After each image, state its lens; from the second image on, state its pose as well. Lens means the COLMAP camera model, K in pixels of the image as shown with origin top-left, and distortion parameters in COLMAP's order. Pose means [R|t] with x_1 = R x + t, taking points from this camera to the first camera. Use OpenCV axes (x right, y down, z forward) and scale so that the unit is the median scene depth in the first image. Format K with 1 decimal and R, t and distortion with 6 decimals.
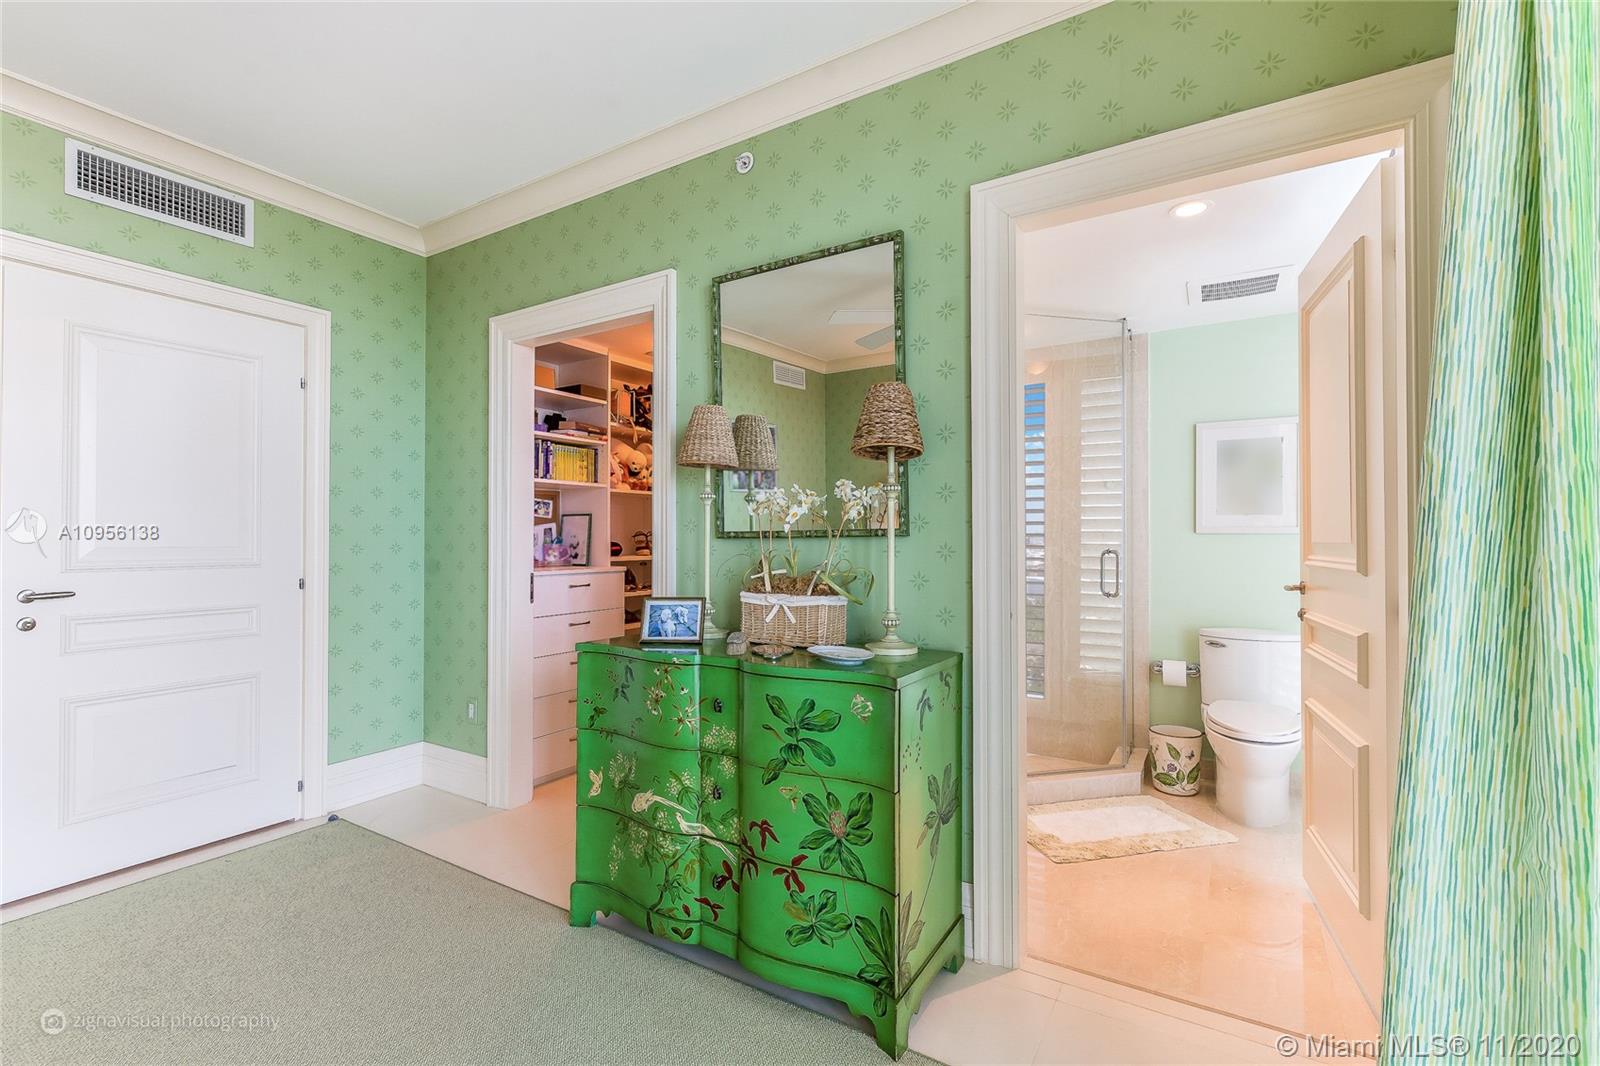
lens RADIAL K [[723.2, 0, 800.0], [0, 723.2, 533.0], [0, 0, 1]] dist [-0.001545, -0.000112]
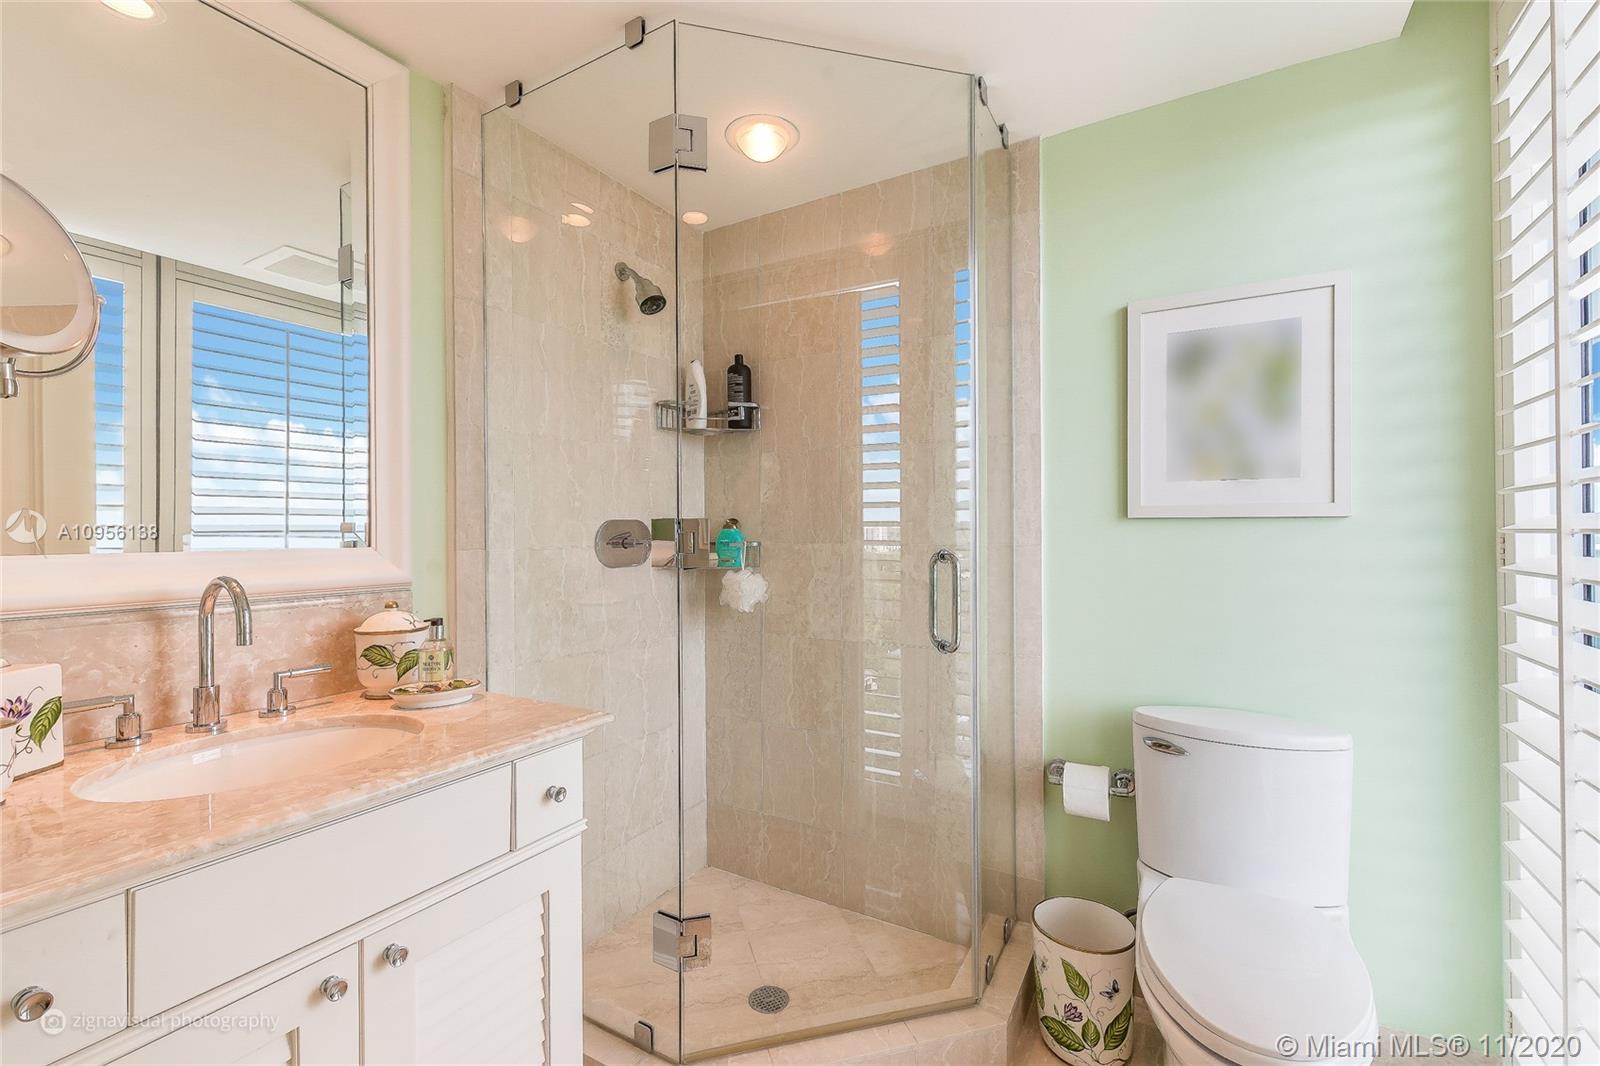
lens RADIAL K [[674.5, 0, 800.0], [0, 674.5, 533.0], [0, 0, 1]] dist [-0.000201, -0.000175]
pose [[0.999739, -0.001580, 0.022775, 0.322561], [0.001464, 0.999986, 0.005088, 0.008157], [-0.022783, -0.005053, 0.999728, 0.557664]]
